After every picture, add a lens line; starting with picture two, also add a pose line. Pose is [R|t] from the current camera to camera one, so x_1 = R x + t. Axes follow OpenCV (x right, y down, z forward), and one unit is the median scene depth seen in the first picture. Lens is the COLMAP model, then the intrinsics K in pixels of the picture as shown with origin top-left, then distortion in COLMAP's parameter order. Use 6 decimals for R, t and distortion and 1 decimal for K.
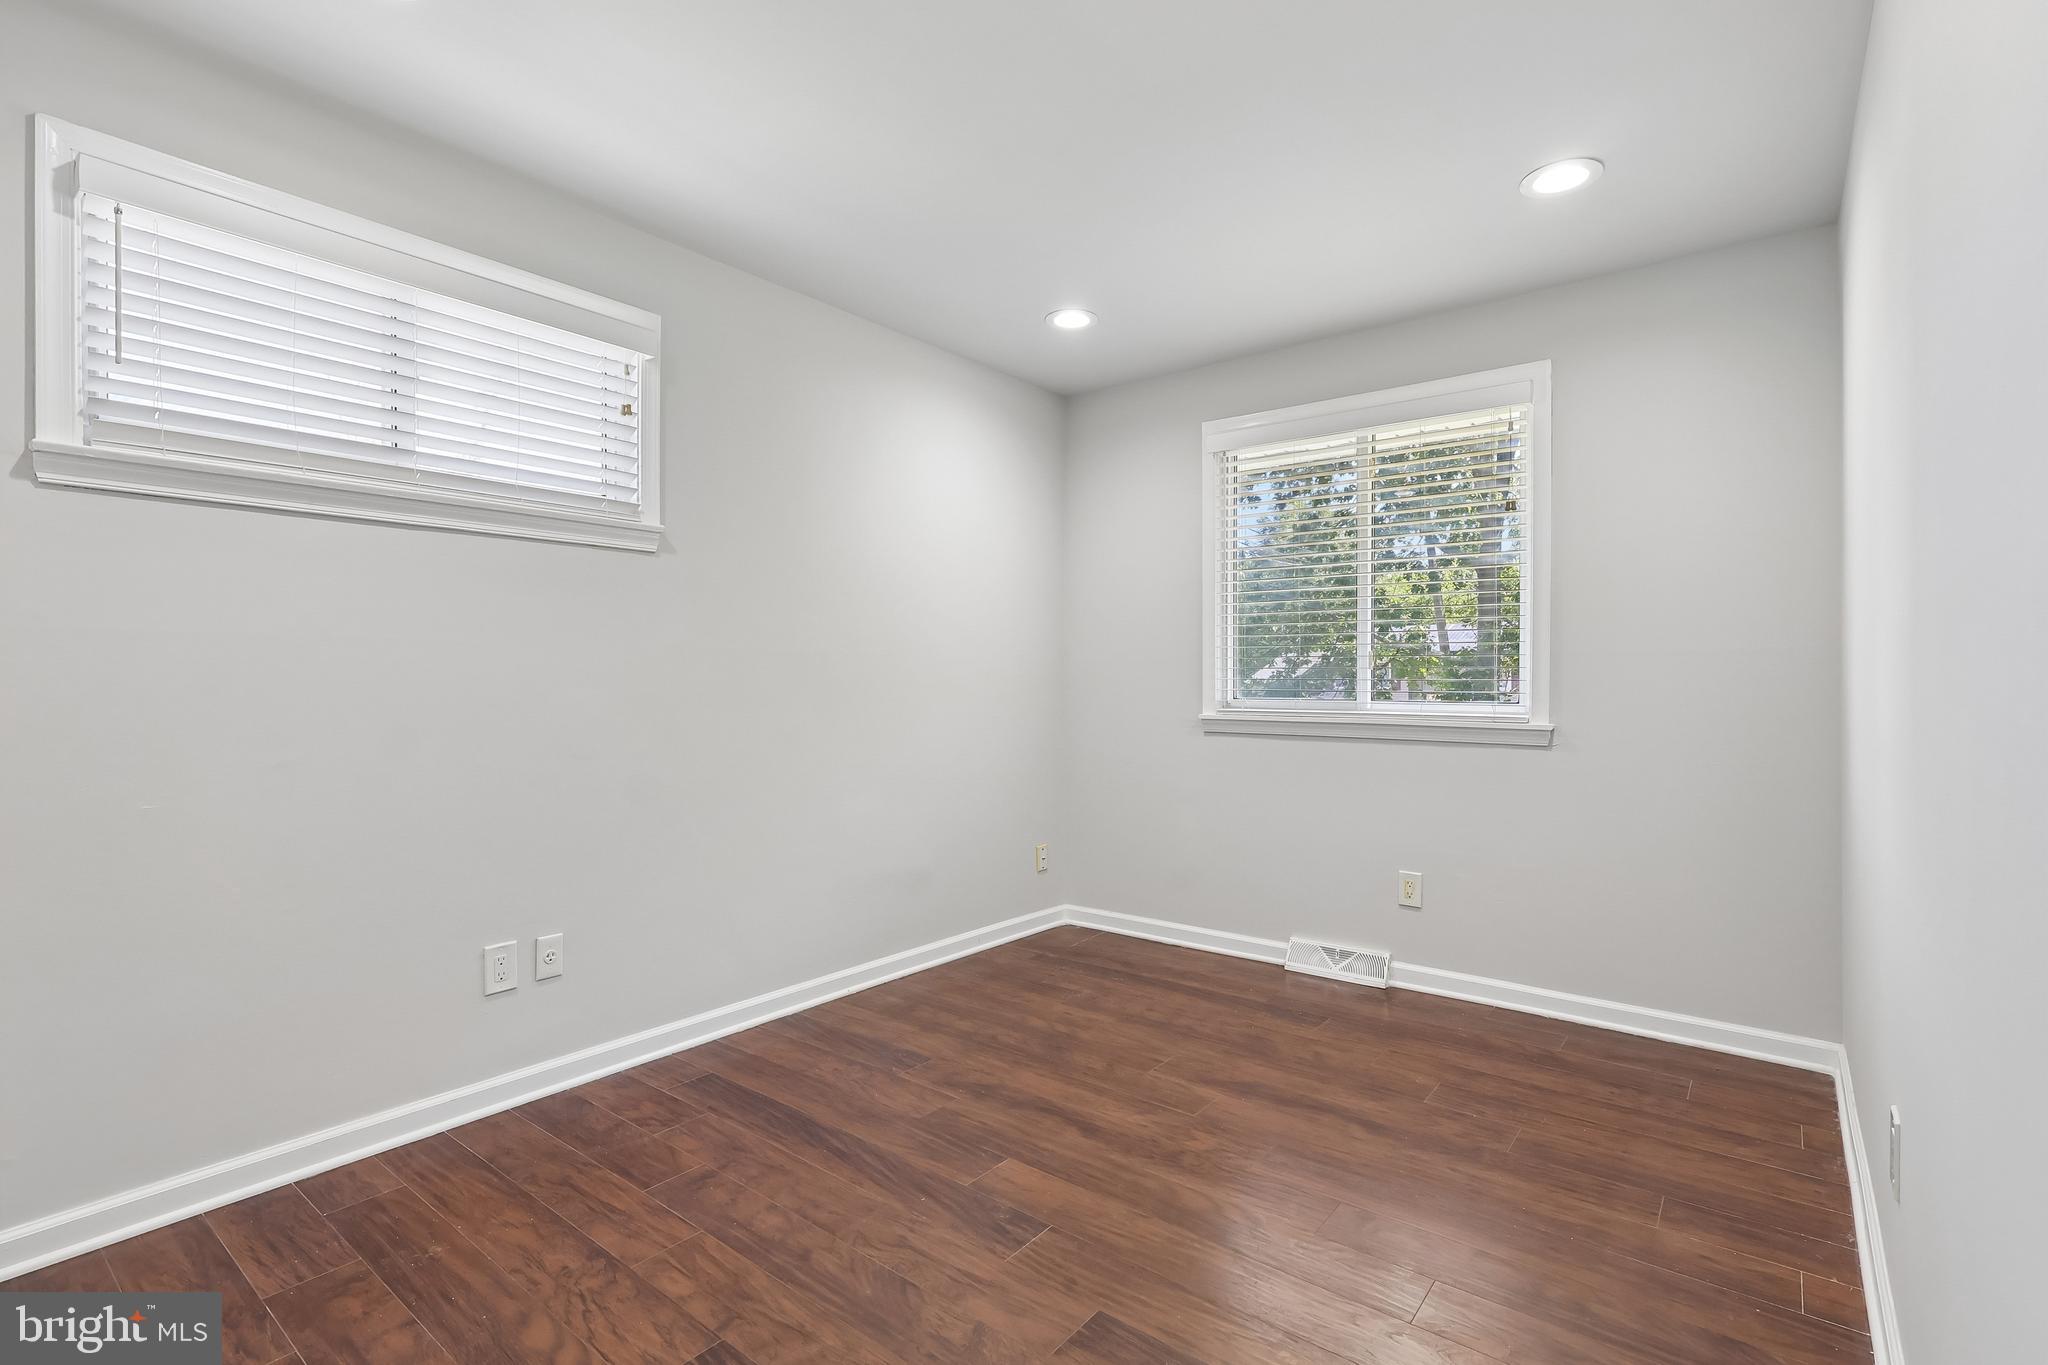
lens RADIAL K [[956.0, 0, 1020.6], [0, 956.0, 684.1], [0, 0, 1]] dist [-0.001620, 0.000258]
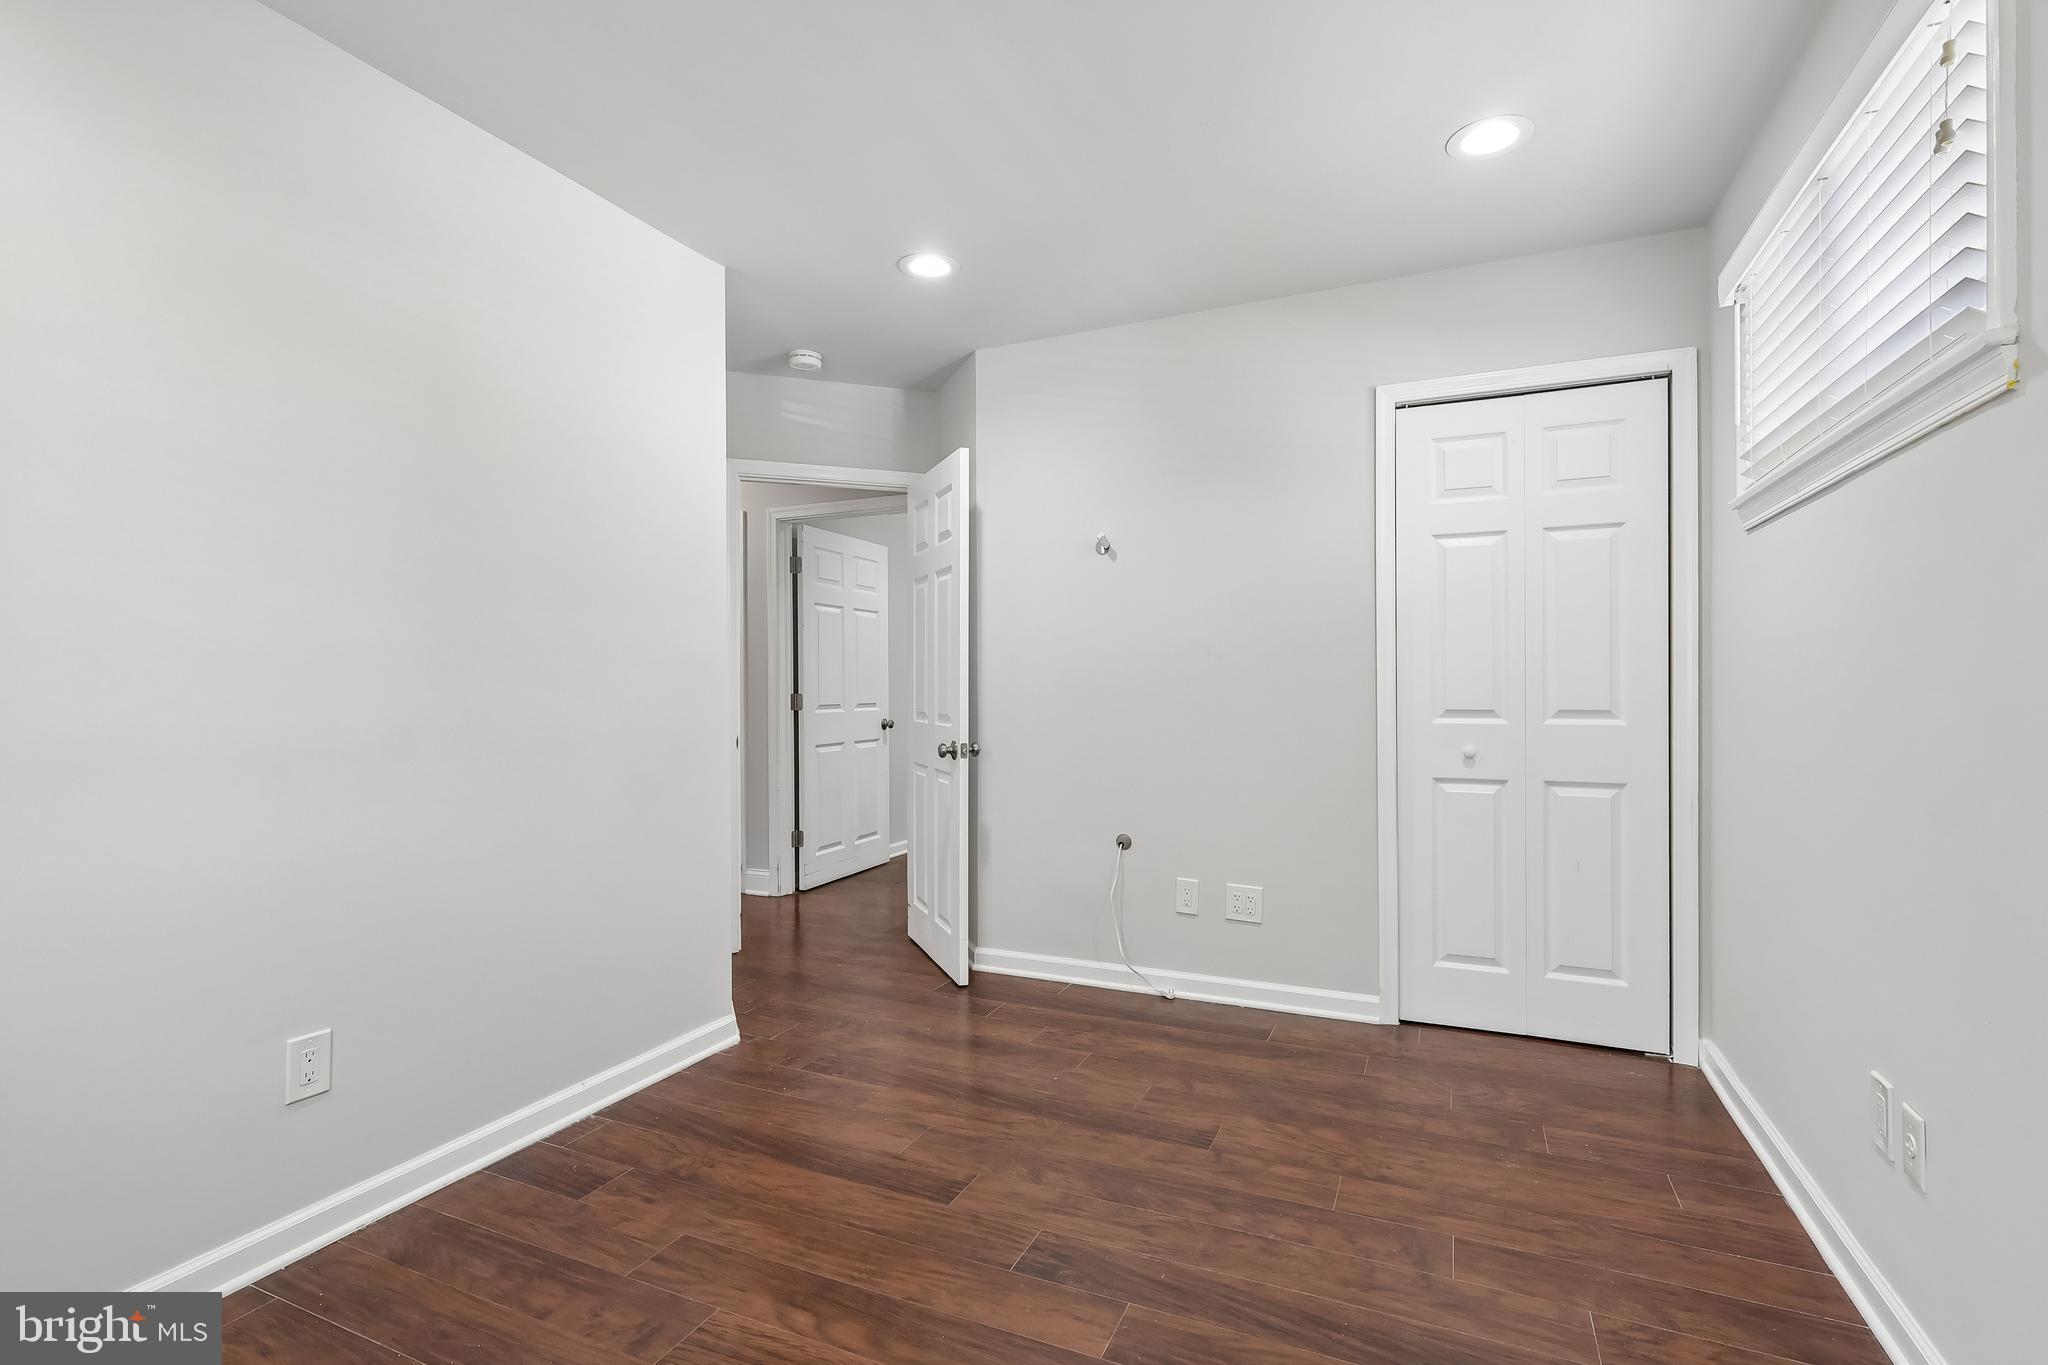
lens RADIAL K [[956.0, 0, 1020.6], [0, 956.0, 684.1], [0, 0, 1]] dist [-0.001620, 0.000258]
pose [[-0.970626, 0.005719, -0.240527, 0.250084], [0.005150, 0.999982, 0.002992, -0.006623], [0.240539, 0.001665, -0.970638, 1.959864]]
